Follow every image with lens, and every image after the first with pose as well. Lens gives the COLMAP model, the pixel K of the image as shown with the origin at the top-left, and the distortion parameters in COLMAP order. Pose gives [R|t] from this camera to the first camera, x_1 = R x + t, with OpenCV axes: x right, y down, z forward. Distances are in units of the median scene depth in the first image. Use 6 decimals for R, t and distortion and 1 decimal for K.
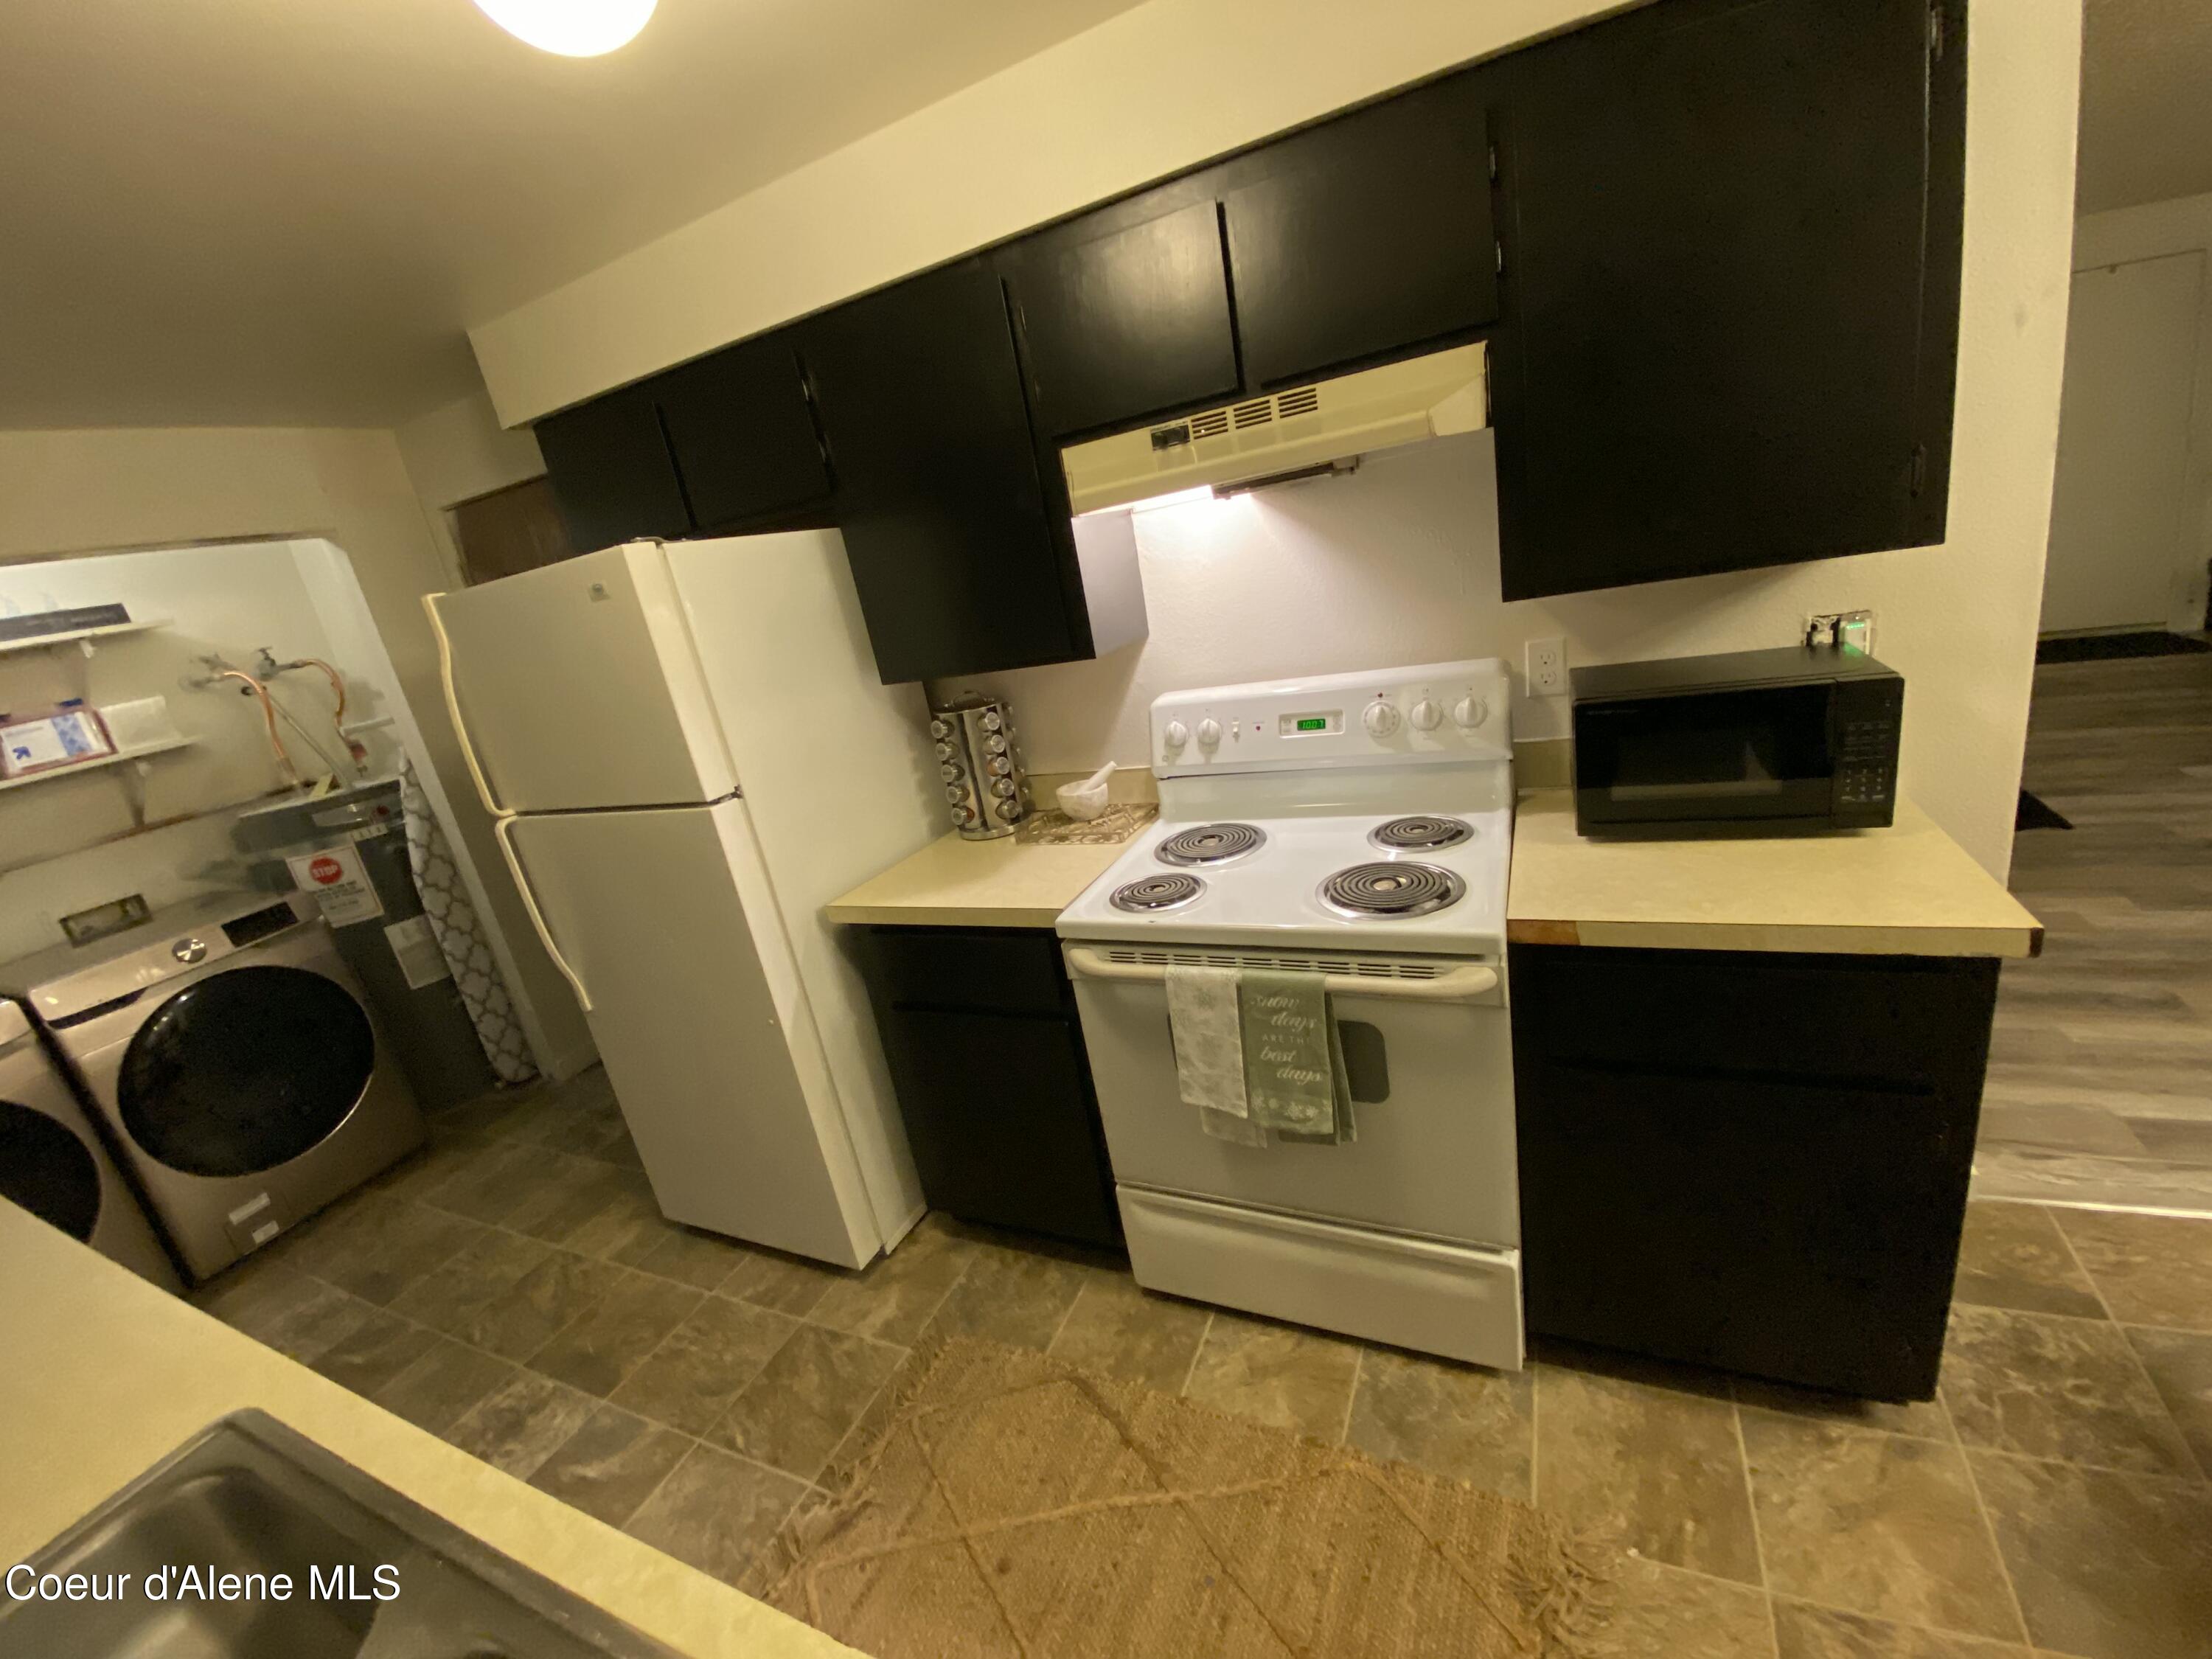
lens RADIAL K [[889.3, 0, 1105.2], [0, 889.3, 830.1], [0, 0, 1]] dist [0.010684, -0.015247]
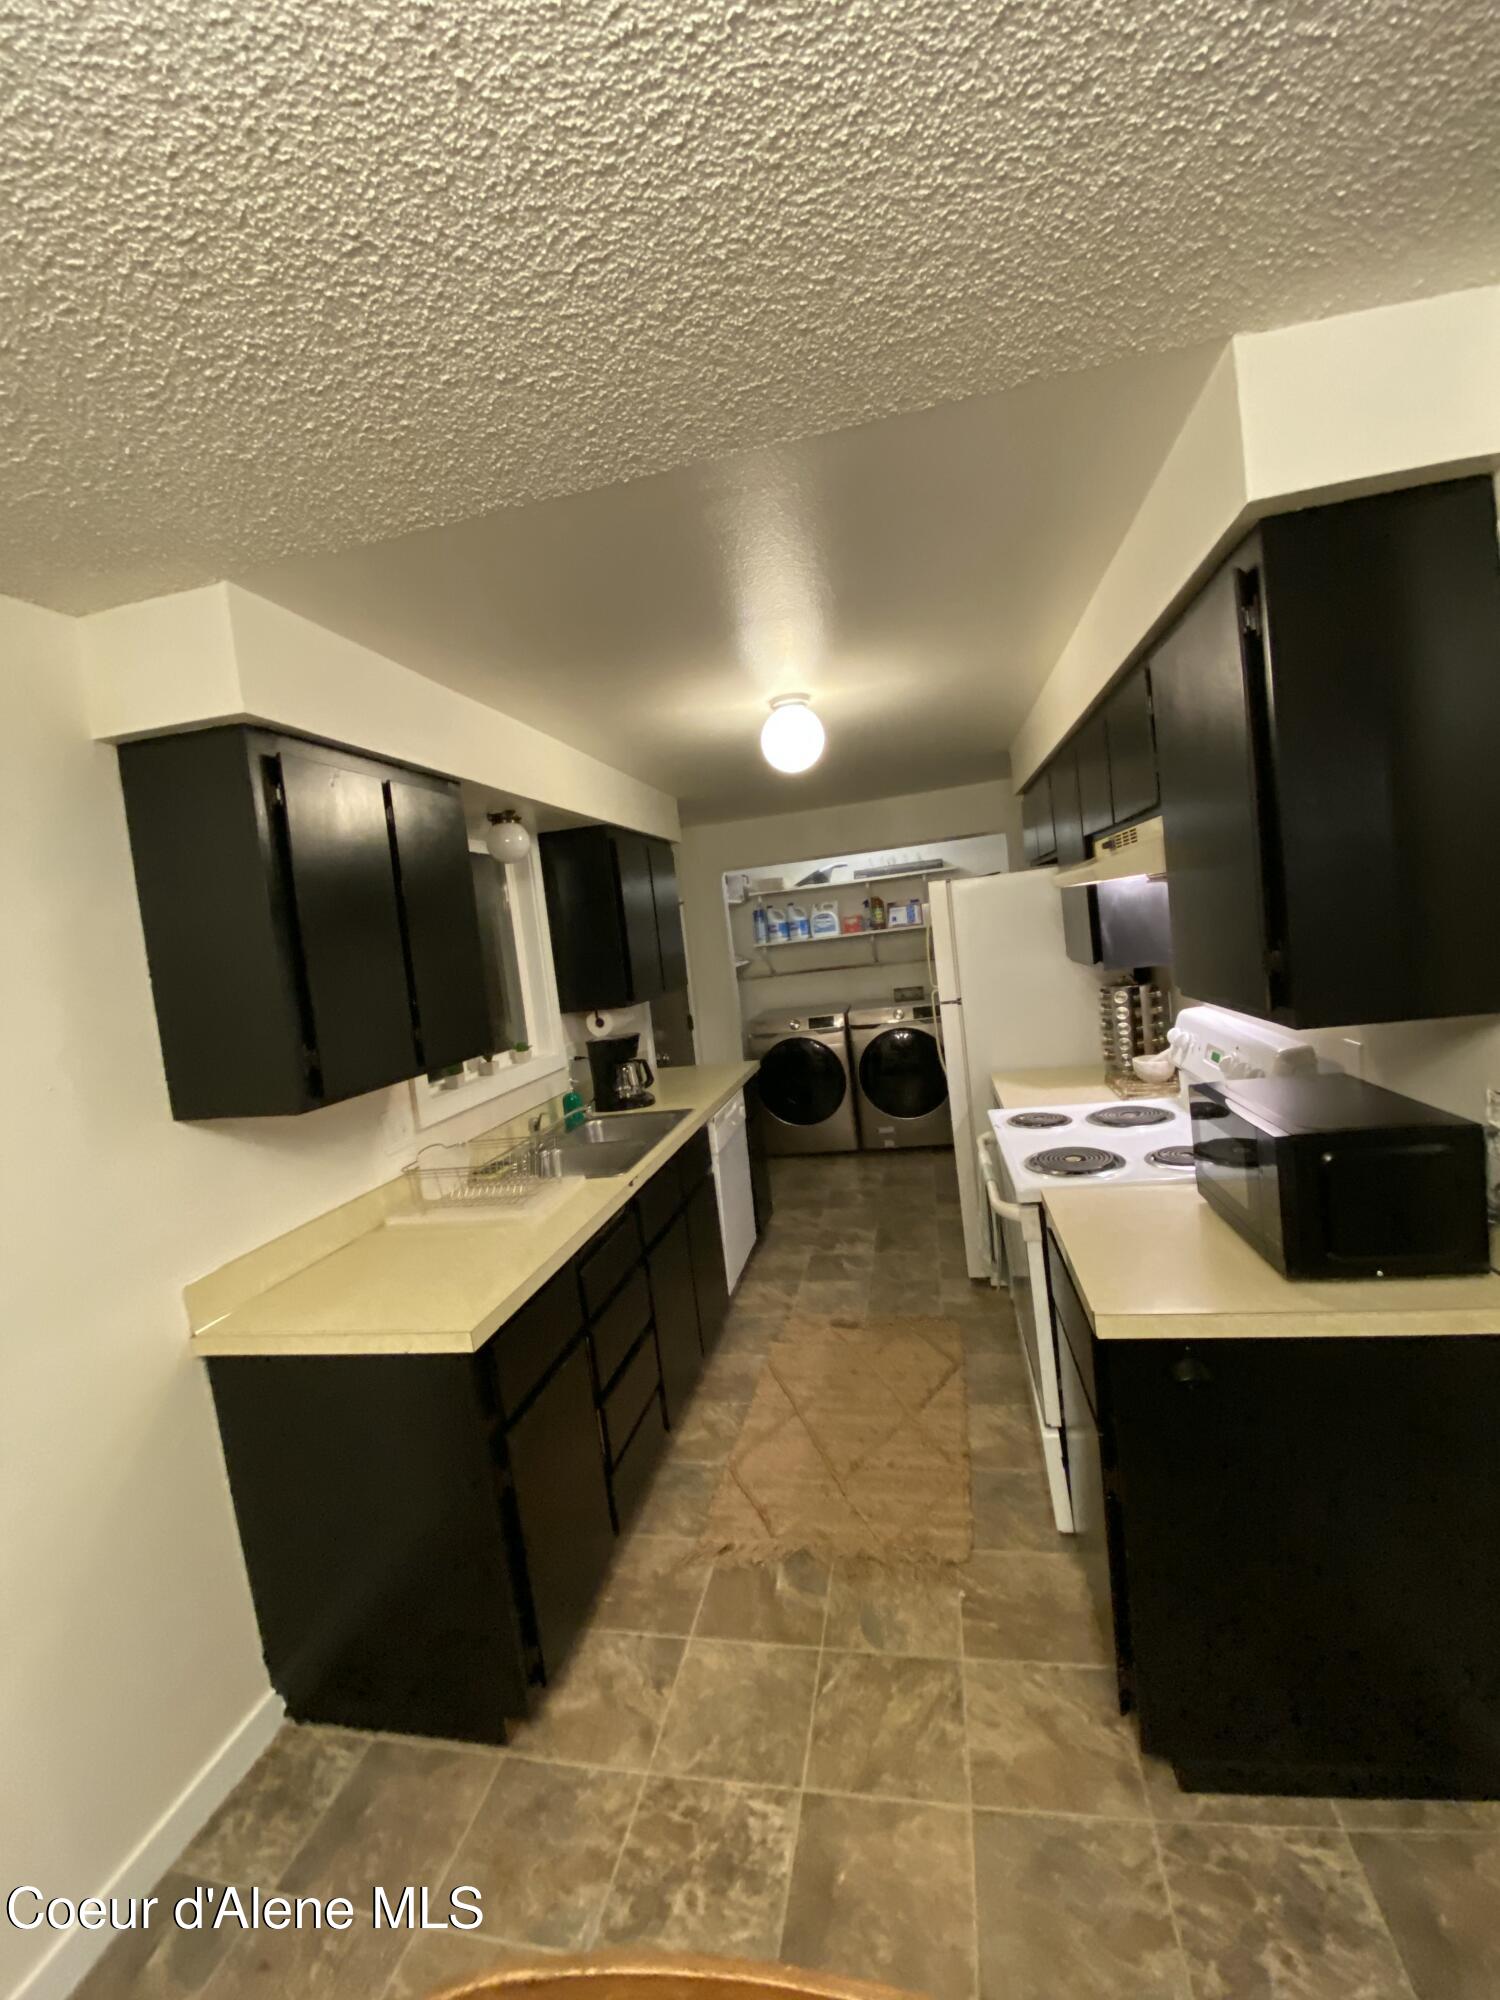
lens RADIAL K [[804.1, 0, 755.4], [0, 804.1, 989.4], [0, 0, 1]] dist [0.010684, -0.015247]
pose [[0.244179, 0.223599, -0.943600, 1.128171], [-0.227755, 0.959059, 0.168326, -0.259628], [0.942605, 0.173808, 0.285108, 0.039864]]
